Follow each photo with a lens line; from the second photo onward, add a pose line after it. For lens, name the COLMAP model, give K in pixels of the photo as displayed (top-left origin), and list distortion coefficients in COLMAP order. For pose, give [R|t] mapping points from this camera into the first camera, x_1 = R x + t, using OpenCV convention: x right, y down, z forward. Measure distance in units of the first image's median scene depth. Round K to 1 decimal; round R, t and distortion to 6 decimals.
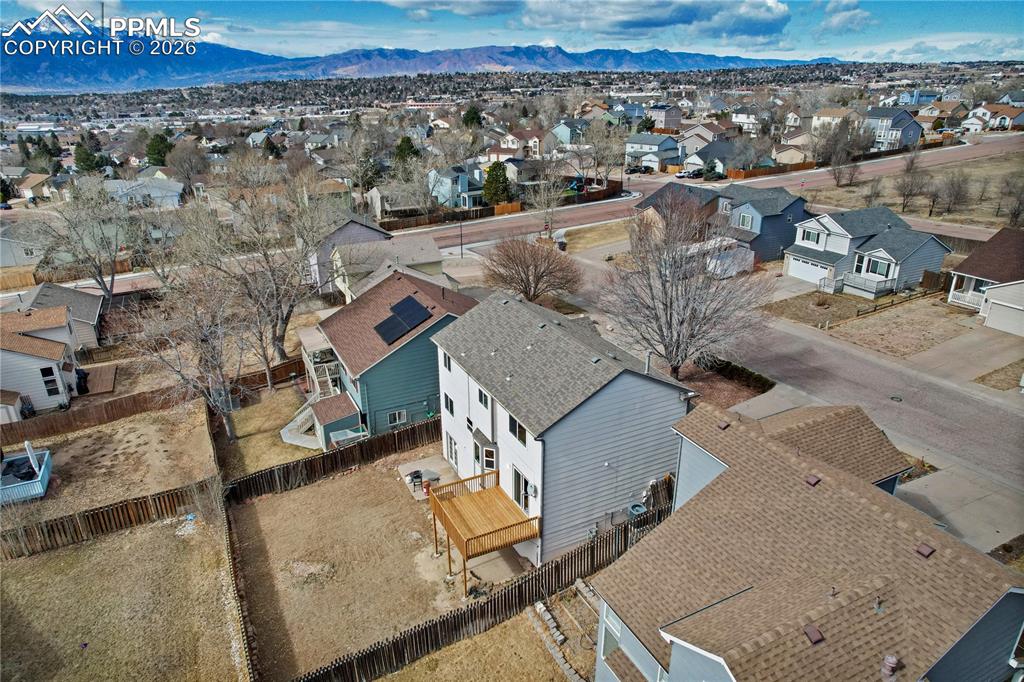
lens RADIAL K [[659.4, 0, 517.0], [0, 659.4, 341.7], [0, 0, 1]] dist [-0.084170, 0.073921]
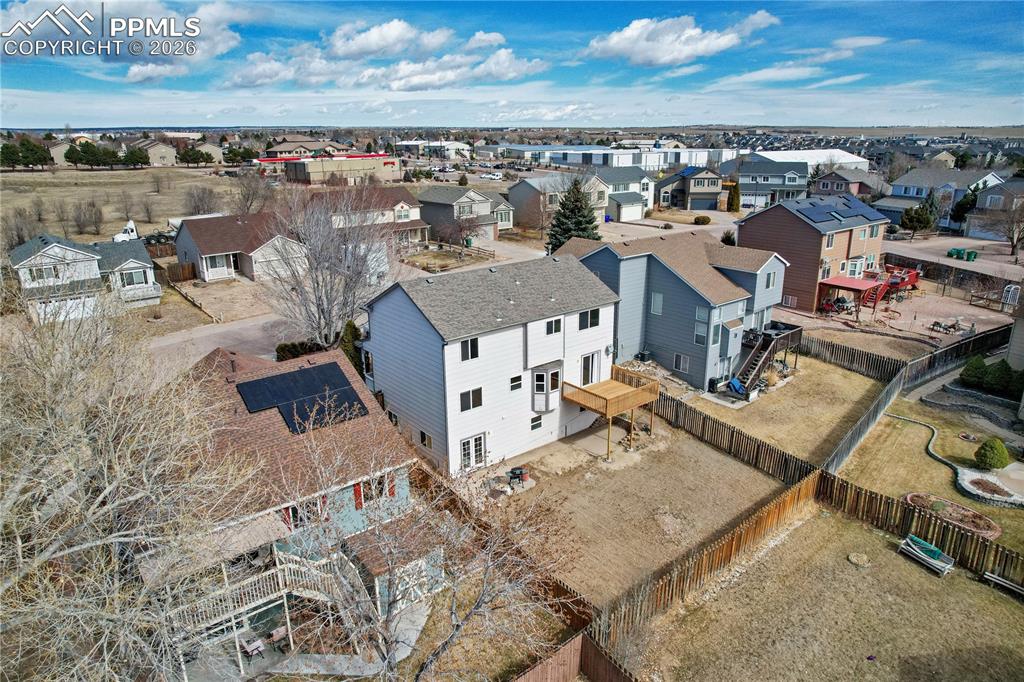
lens RADIAL K [[659.4, 0, 517.0], [0, 659.4, 341.7], [0, 0, 1]] dist [-0.084170, 0.073921]
pose [[-0.212158, -0.283404, 0.935239, -0.506685], [0.380529, 0.857530, 0.346178, -0.139949], [-0.900104, 0.429330, -0.074088, 0.531854]]
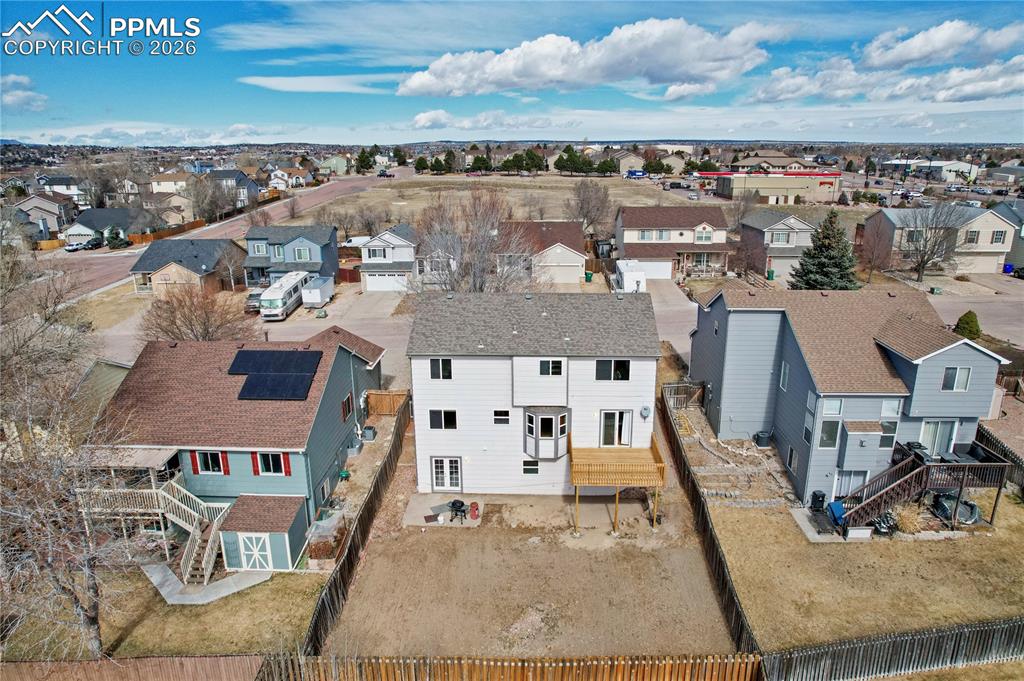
lens RADIAL K [[659.4, 0, 517.0], [0, 659.4, 341.2], [0, 0, 1]] dist [-0.084170, 0.073921]
pose [[0.485796, -0.233947, 0.842182, -0.423032], [0.330357, 0.941190, 0.070891, -0.017971], [-0.809238, 0.243782, 0.534513, 0.228773]]
